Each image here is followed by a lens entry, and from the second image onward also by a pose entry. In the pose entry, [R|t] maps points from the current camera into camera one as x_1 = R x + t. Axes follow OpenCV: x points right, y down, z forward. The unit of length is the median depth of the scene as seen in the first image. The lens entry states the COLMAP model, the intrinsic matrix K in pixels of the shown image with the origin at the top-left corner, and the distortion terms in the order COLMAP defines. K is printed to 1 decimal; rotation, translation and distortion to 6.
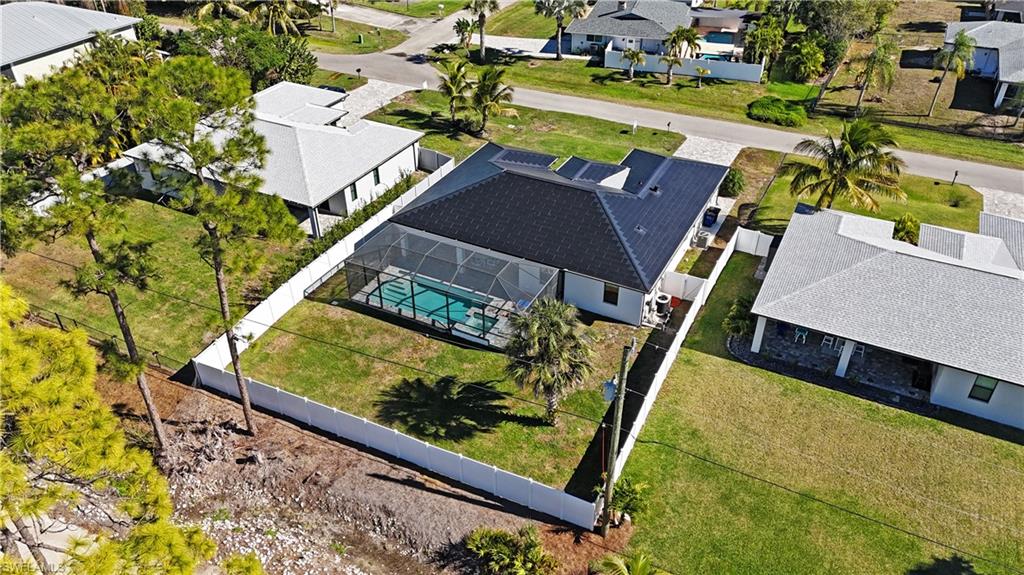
lens RADIAL K [[749.5, 0, 515.6], [0, 749.5, 285.4], [0, 0, 1]] dist [0.075312, -0.072596]
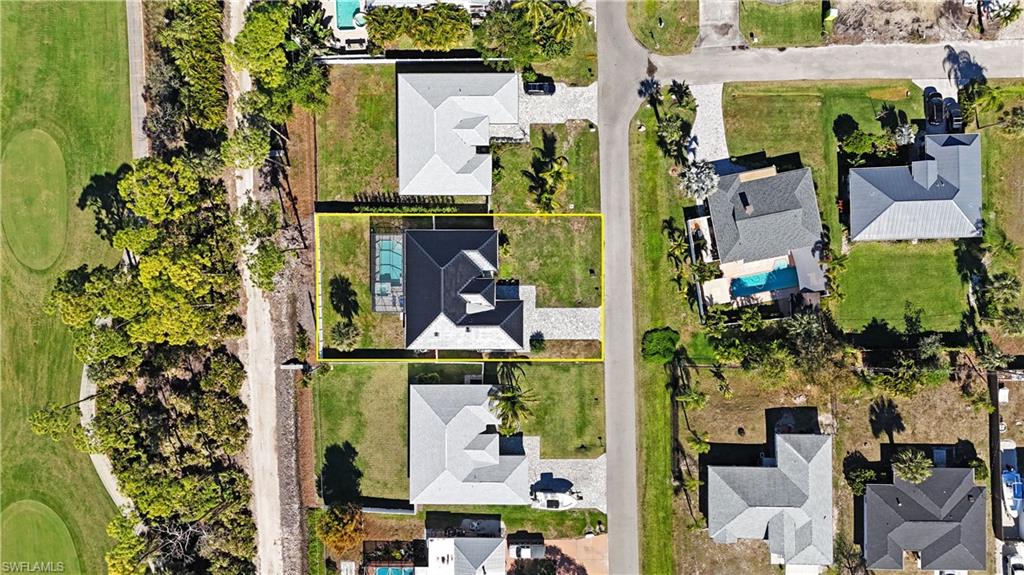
lens RADIAL K [[749.5, 0, 515.6], [0, 749.5, 285.4], [0, 0, 1]] dist [0.075312, -0.072596]
pose [[0.455012, 0.890478, -0.003651, 0.099185], [-0.485719, 0.251623, 0.837116, -1.485665], [0.746352, -0.379125, 0.547013, -0.052988]]
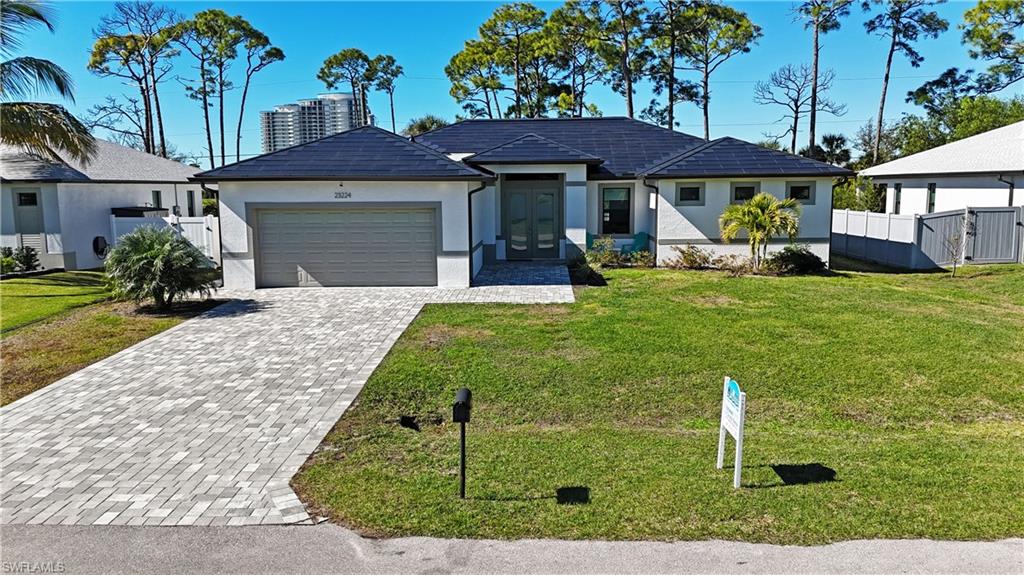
lens RADIAL K [[749.5, 0, 515.6], [0, 749.5, 285.4], [0, 0, 1]] dist [0.075312, -0.072596]
pose [[-0.903817, 0.057240, -0.424075, 0.233941], [-0.242440, 0.748124, 0.617684, -0.288128], [0.352617, 0.661086, -0.662289, 1.024768]]
